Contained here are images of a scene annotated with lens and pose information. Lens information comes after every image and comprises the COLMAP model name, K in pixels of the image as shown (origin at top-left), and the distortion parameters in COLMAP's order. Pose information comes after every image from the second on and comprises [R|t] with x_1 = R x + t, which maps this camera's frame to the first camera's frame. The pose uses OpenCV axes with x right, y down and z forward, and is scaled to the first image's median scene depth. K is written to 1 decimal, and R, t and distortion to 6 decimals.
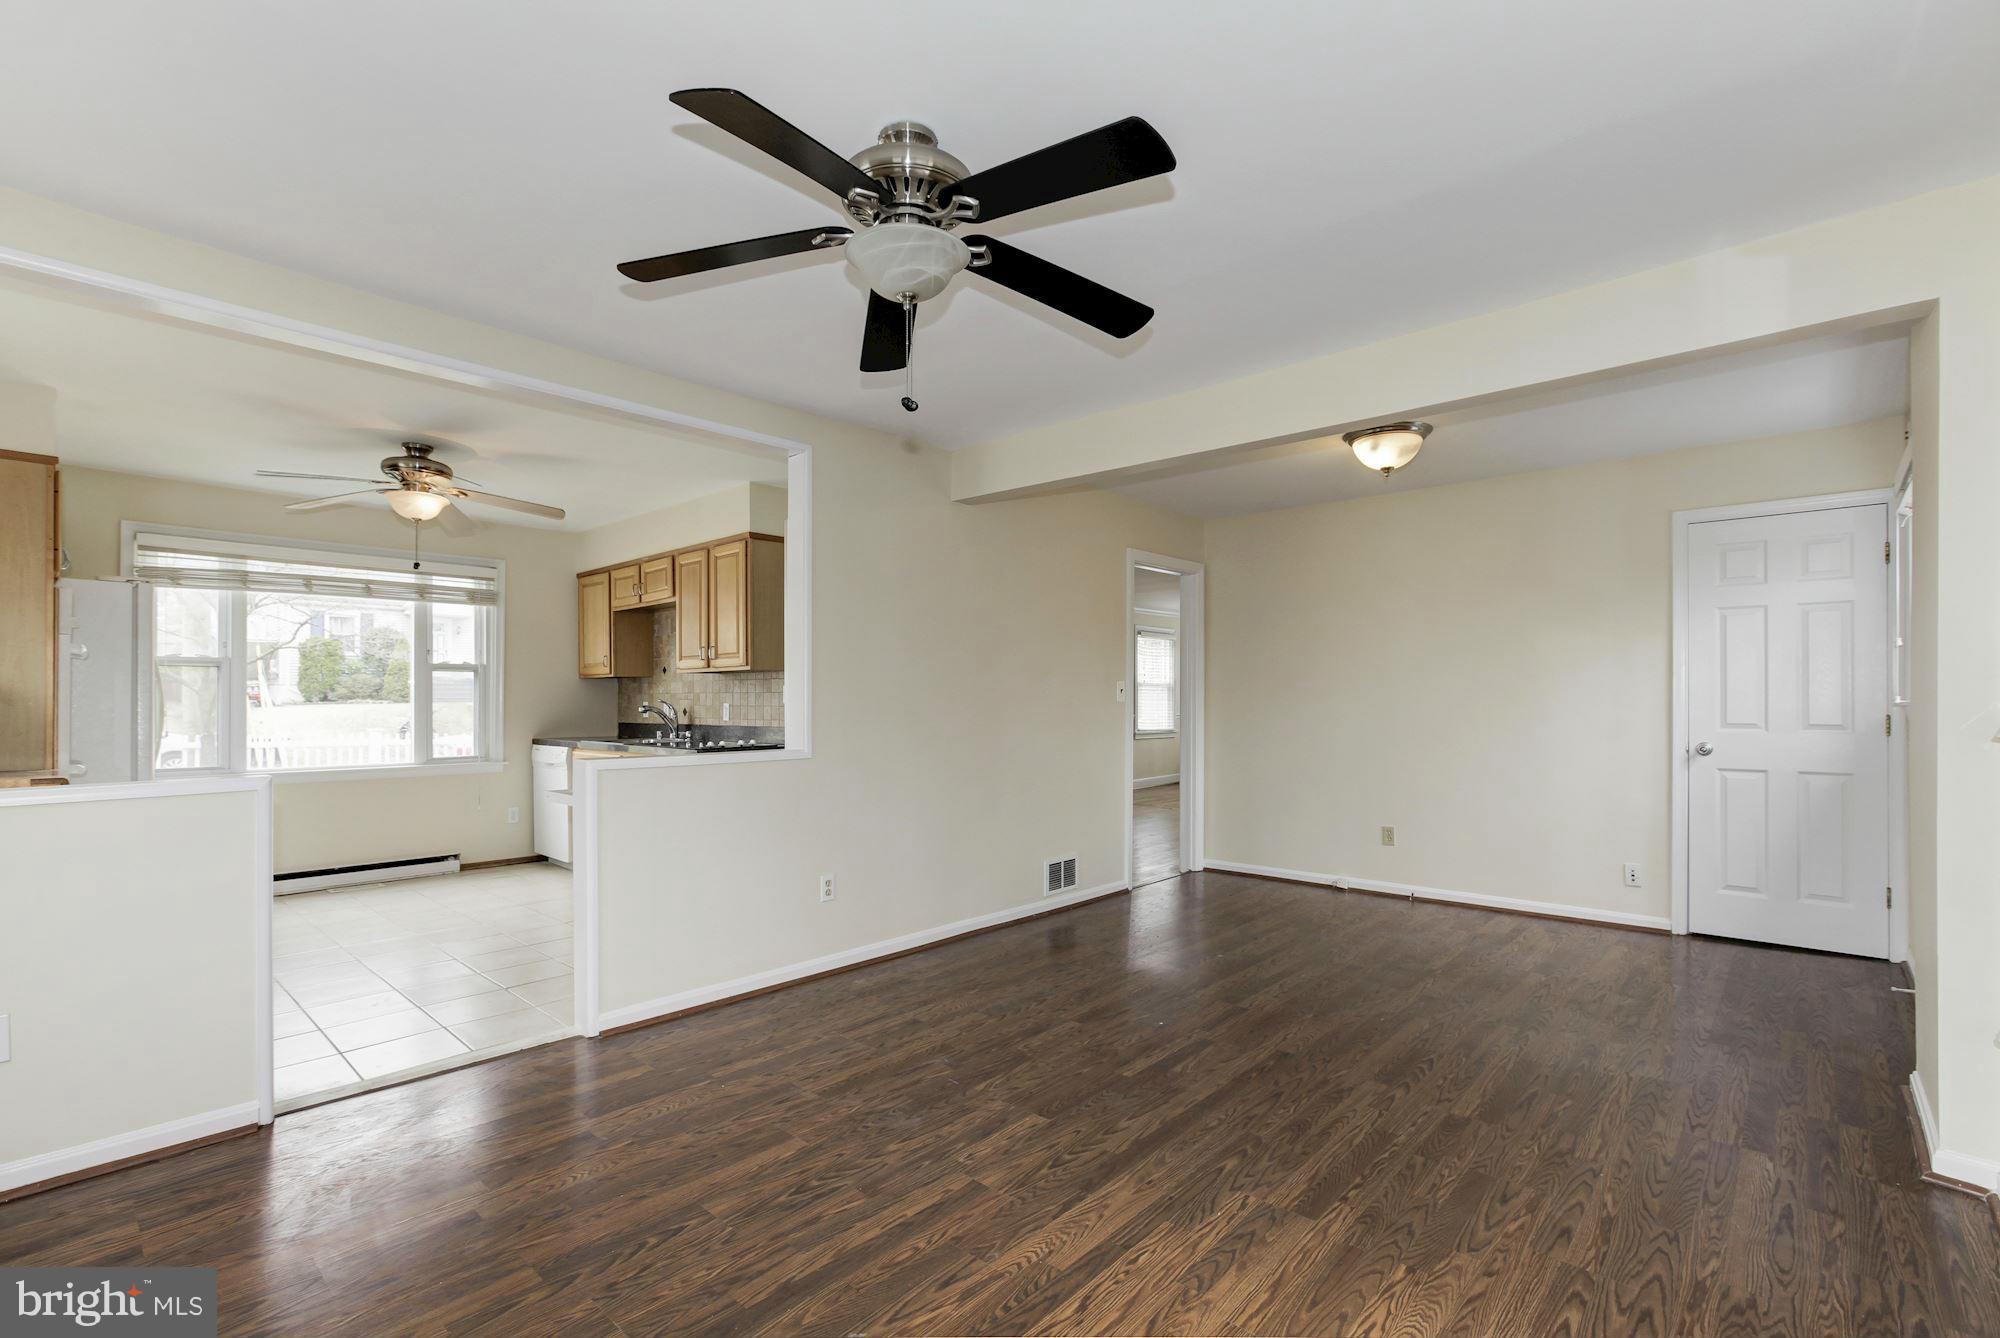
lens RADIAL K [[920.7, 0, 1011.8], [0, 920.7, 690.2], [0, 0, 1]] dist [-0.020129, 0.004286]
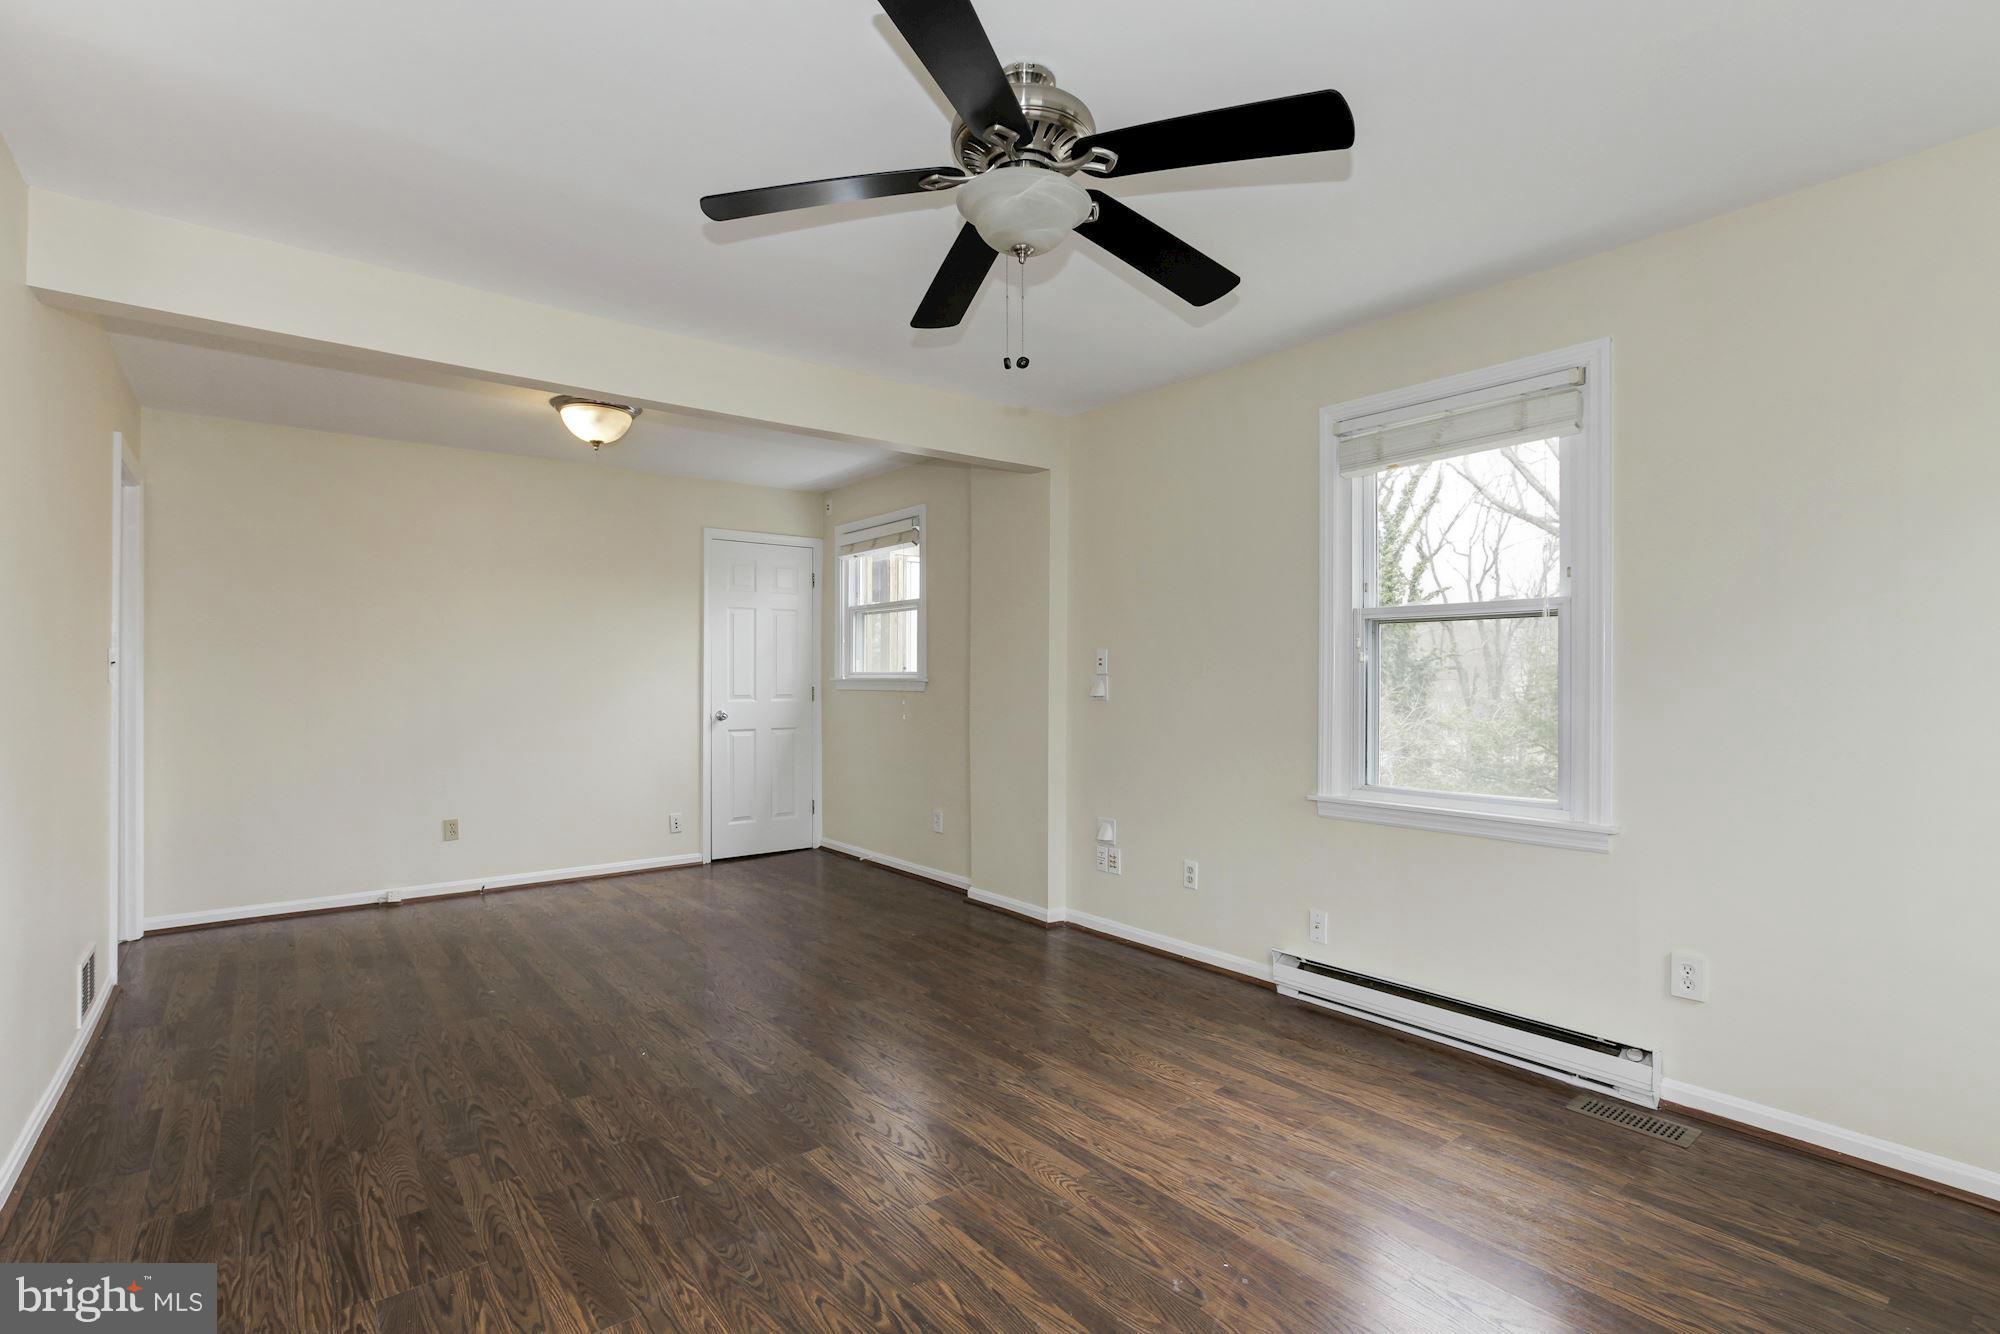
lens RADIAL K [[920.7, 0, 1017.9], [0, 920.7, 665.7], [0, 0, 1]] dist [-0.020129, 0.004286]
pose [[0.150563, 0.011489, 0.988534, -0.613747], [-0.010291, 0.999897, -0.010054, 0.003515], [-0.988547, -0.008659, 0.150666, 0.508145]]
